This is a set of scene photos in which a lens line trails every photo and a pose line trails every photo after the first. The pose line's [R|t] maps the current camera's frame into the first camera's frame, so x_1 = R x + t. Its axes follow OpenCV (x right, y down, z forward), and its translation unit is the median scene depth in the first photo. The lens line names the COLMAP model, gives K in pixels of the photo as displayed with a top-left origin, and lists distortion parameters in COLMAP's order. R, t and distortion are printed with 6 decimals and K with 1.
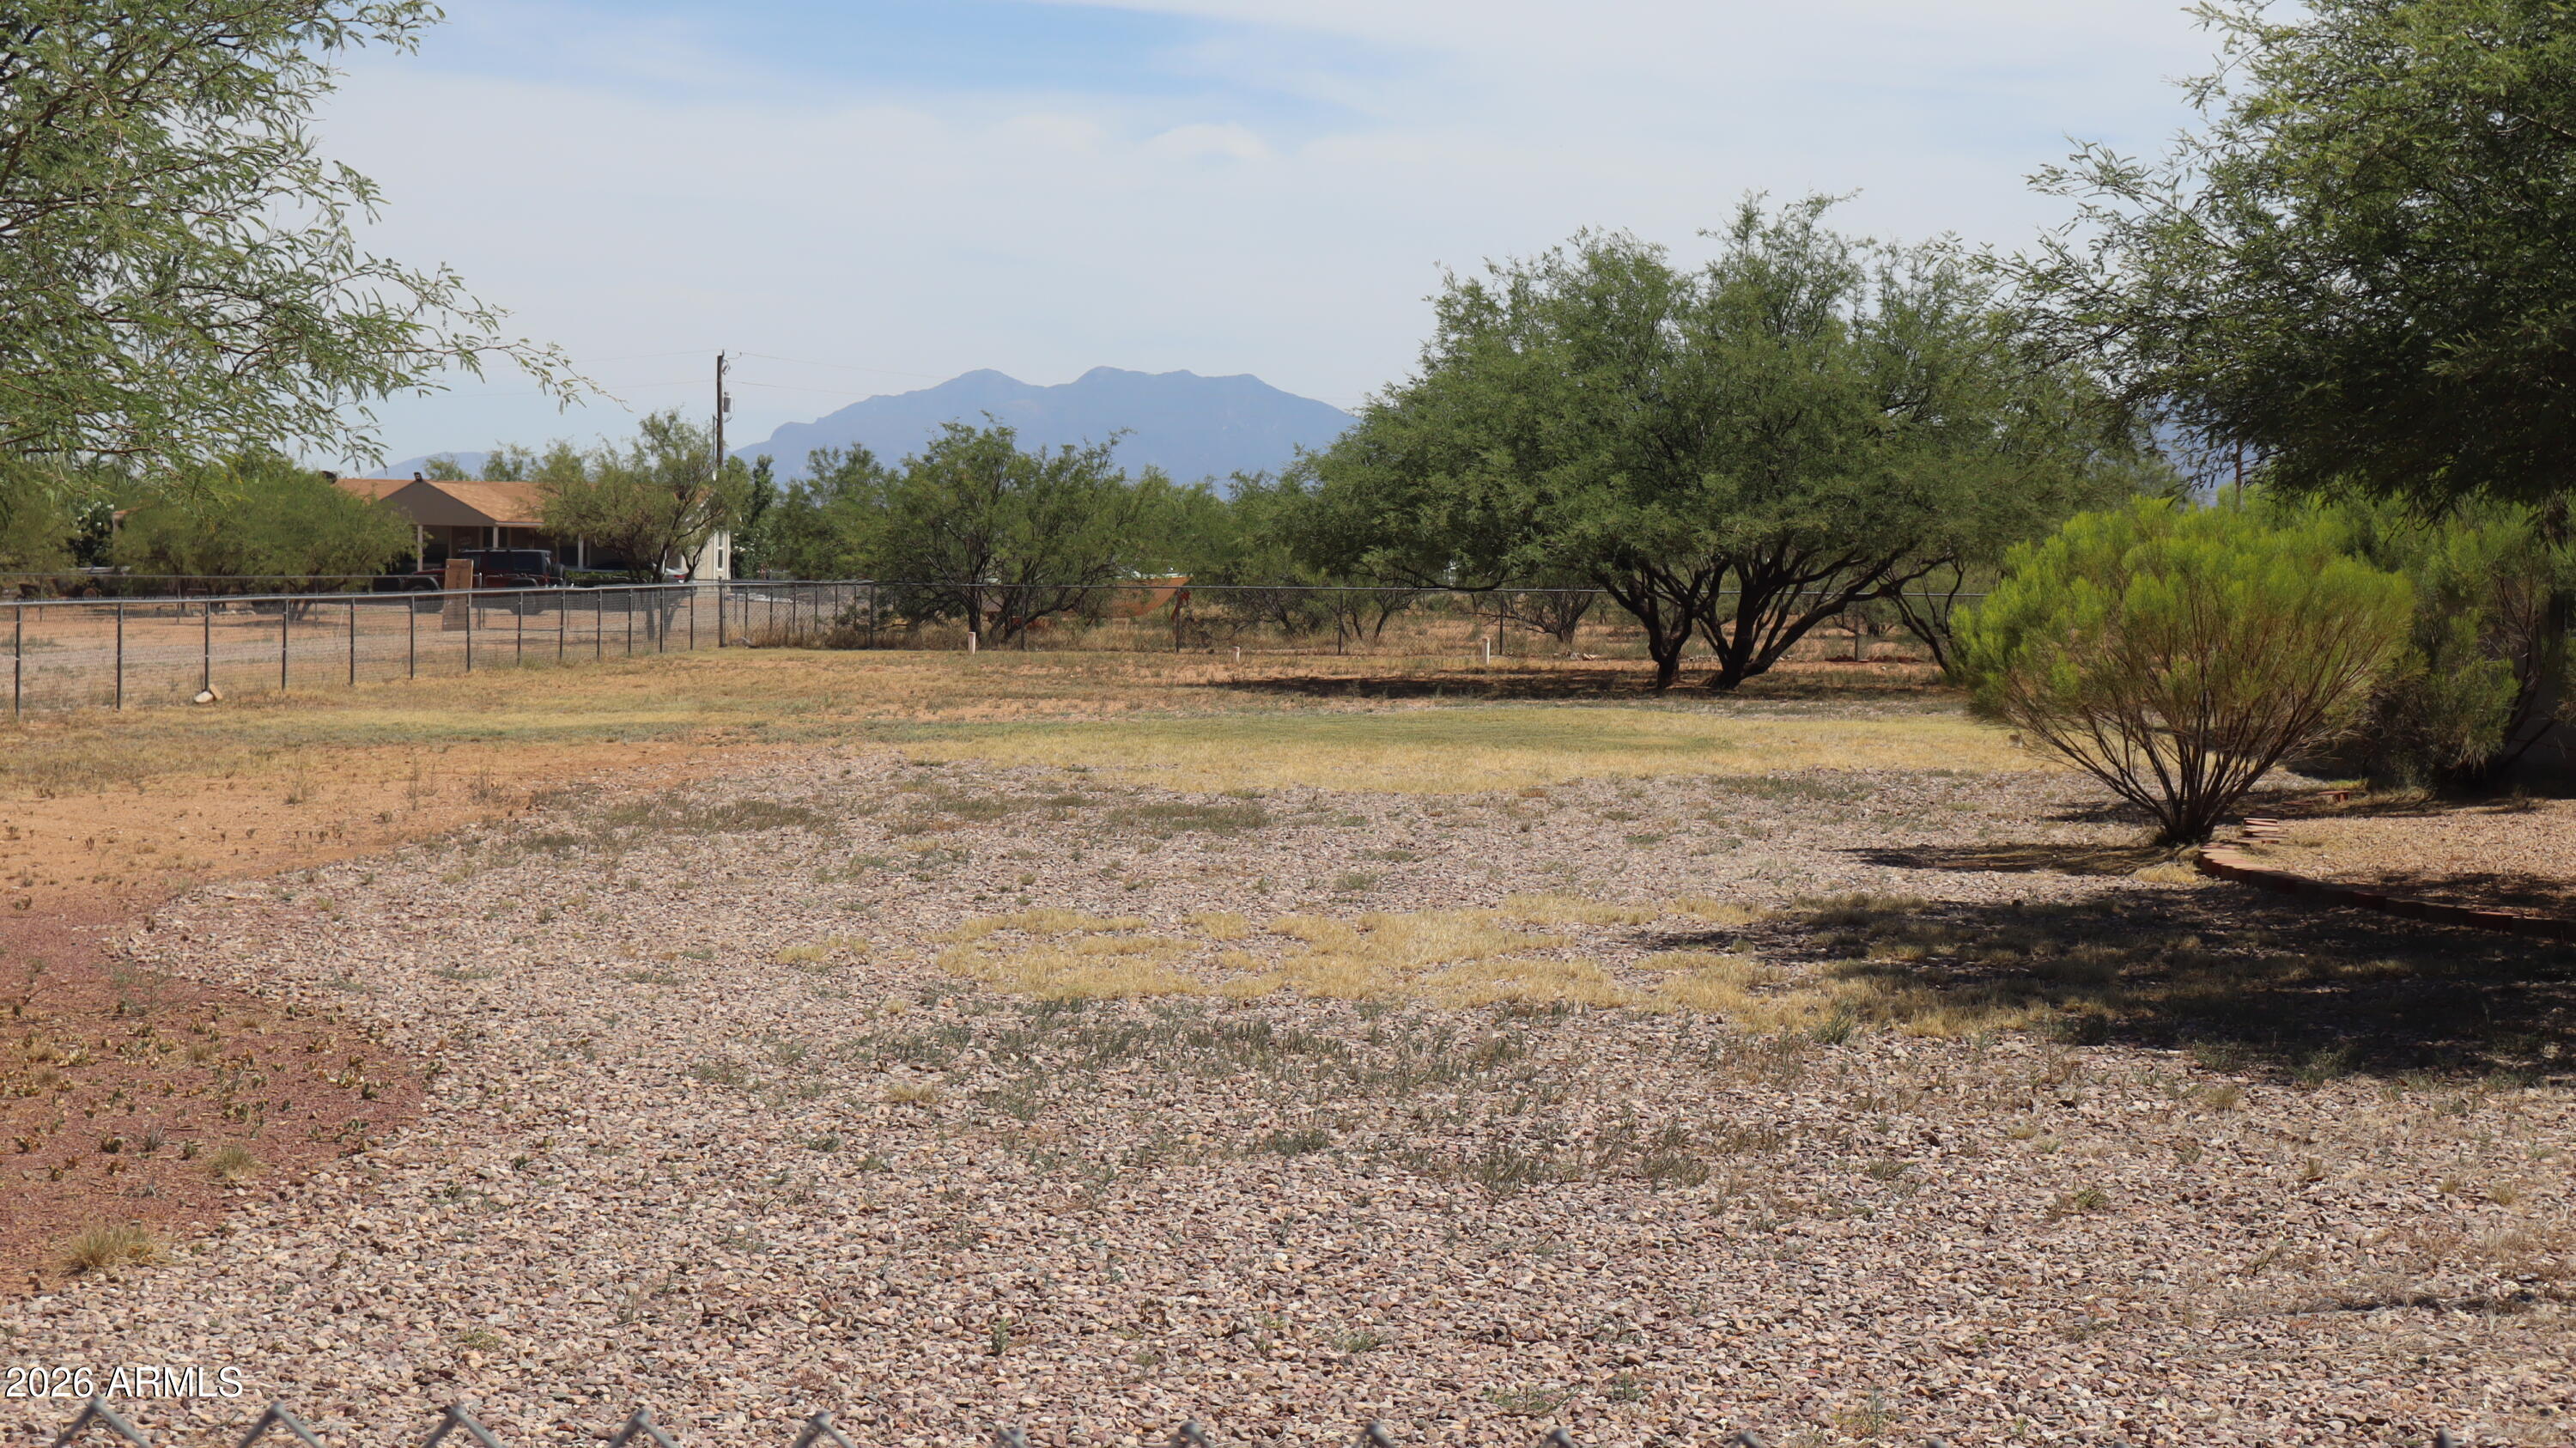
lens RADIAL K [[4584.3, 0, 1279.4], [0, 4584.3, 718.6], [0, 0, 1]] dist [0.015830, 0.000000]
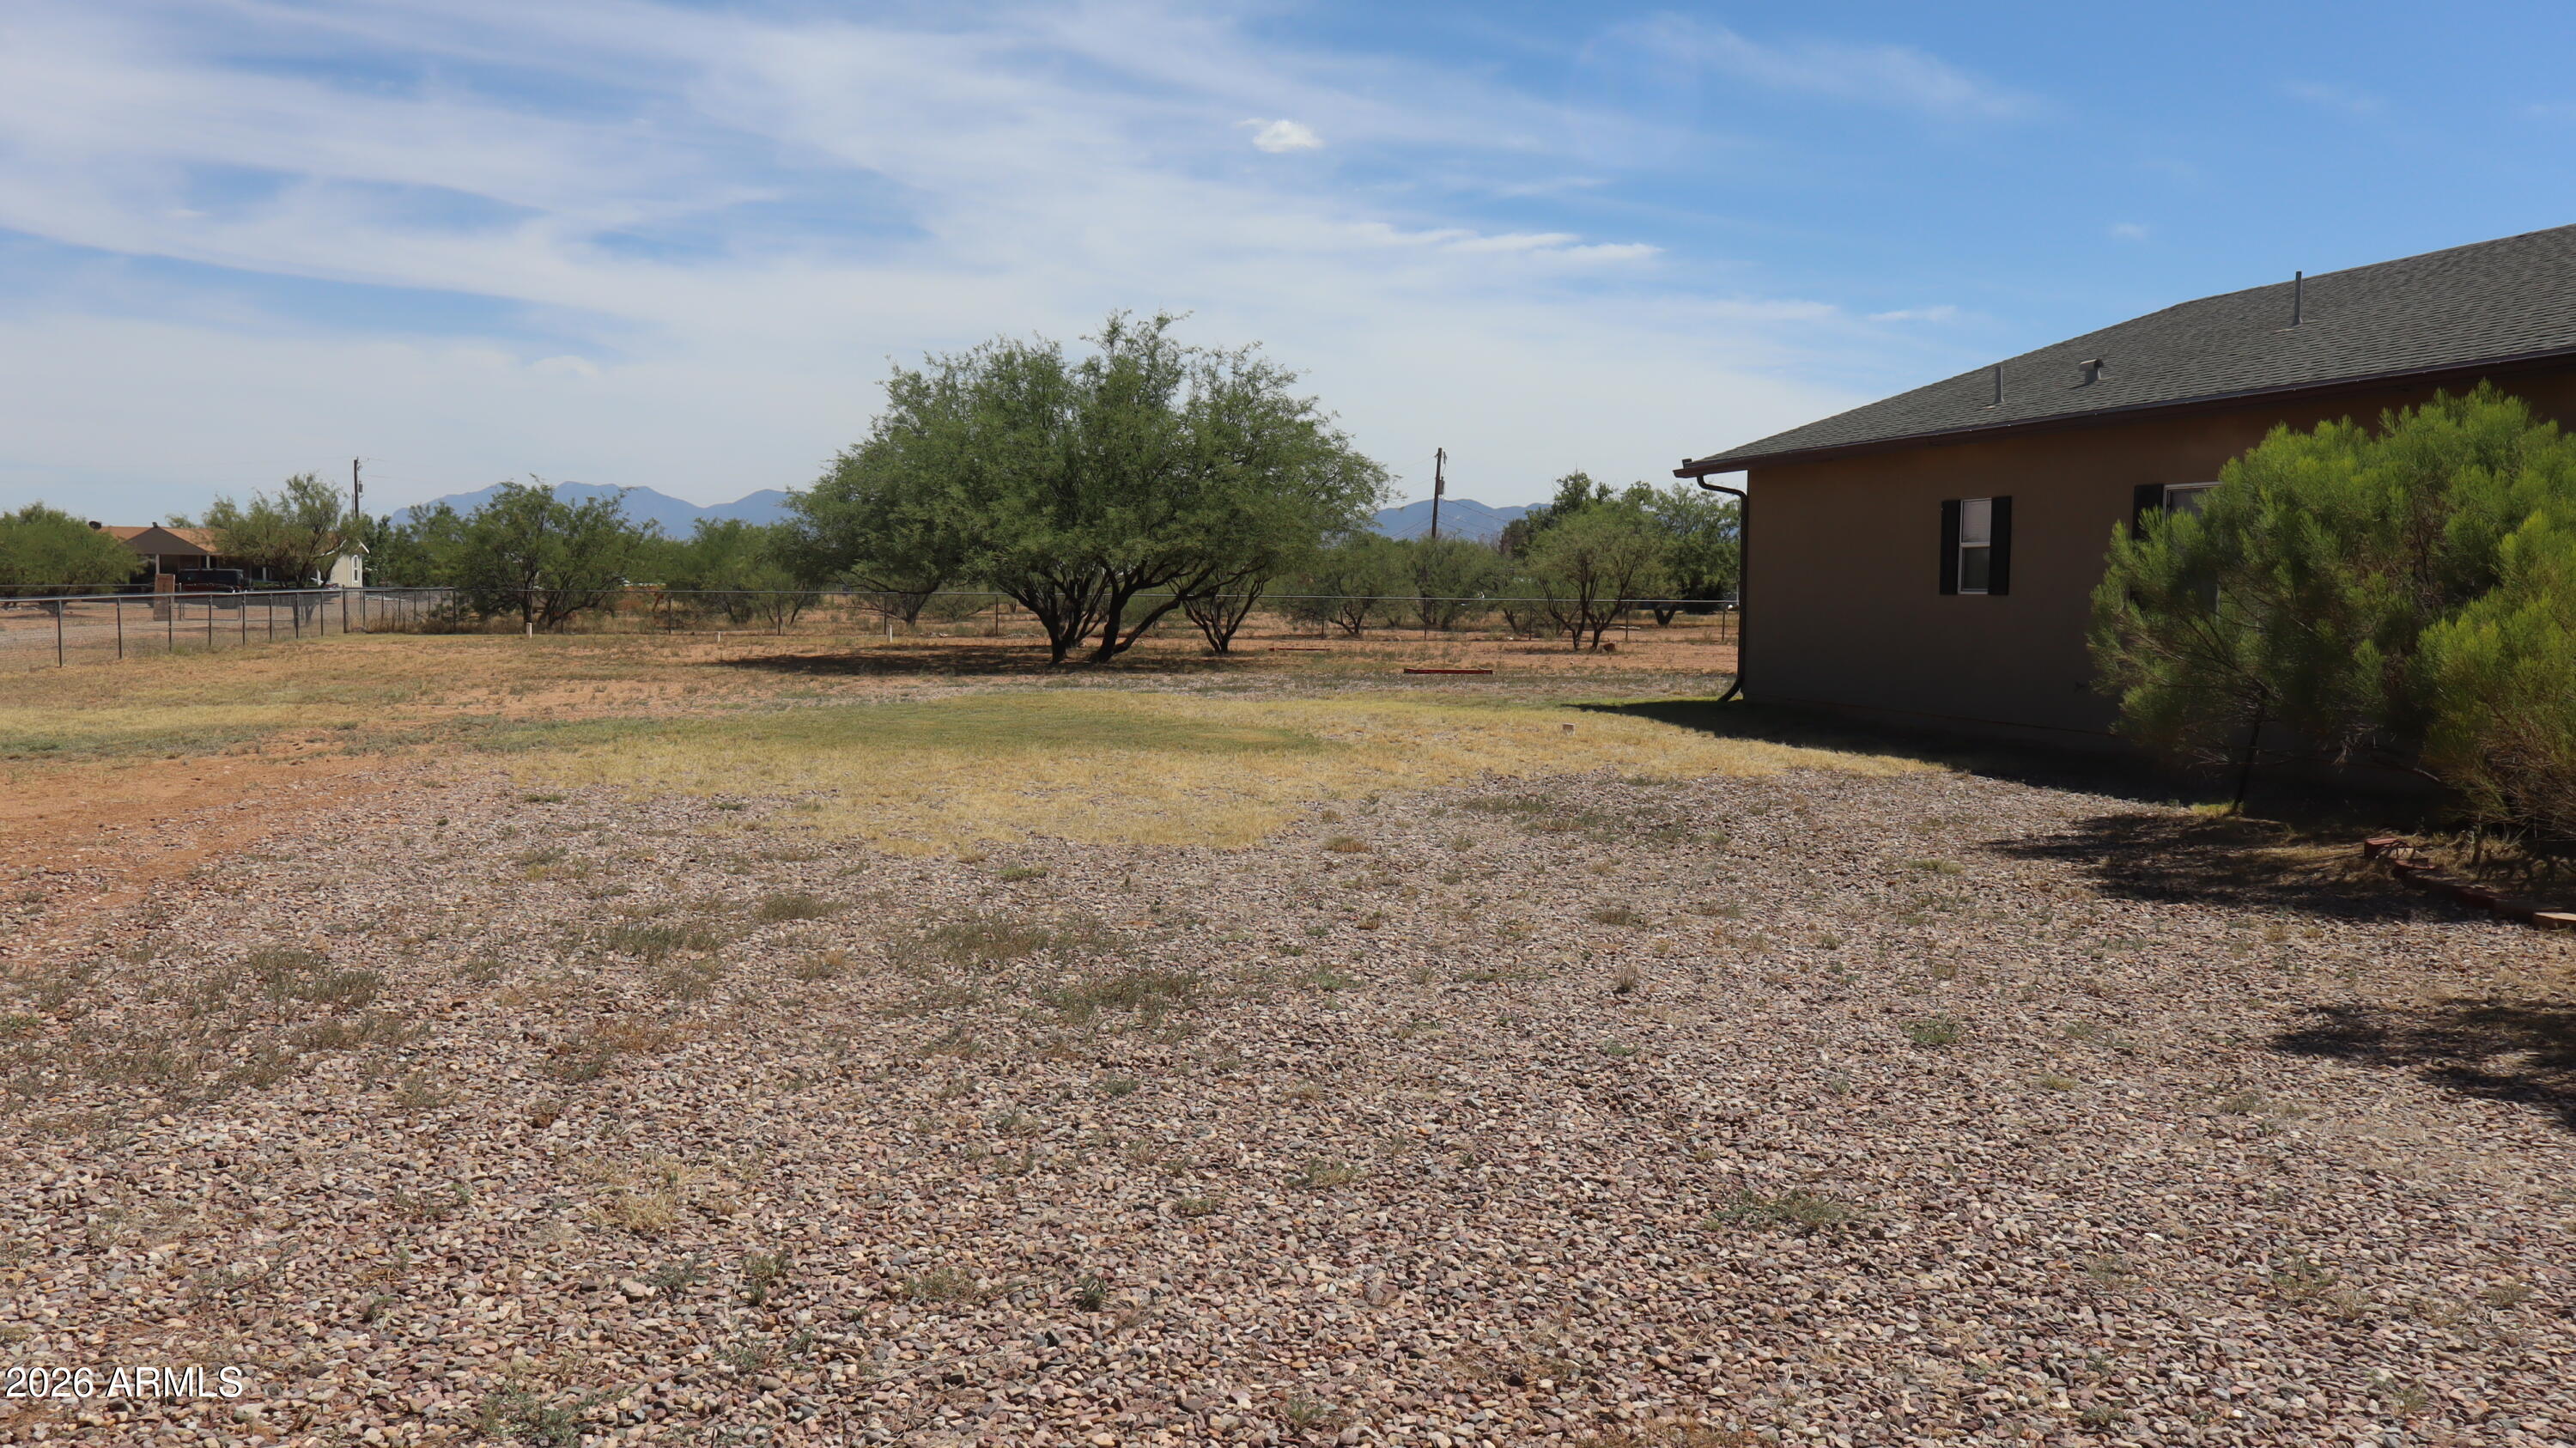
lens RADIAL K [[2161.9, 0, 1290.1], [0, 2161.9, 709.2], [0, 0, 1]] dist [0.001884, -0.002533]
pose [[0.960581, -0.015508, 0.277569, -0.024660], [0.008507, 0.999615, 0.026408, -0.006969], [-0.277871, -0.023006, 0.960343, 0.260135]]
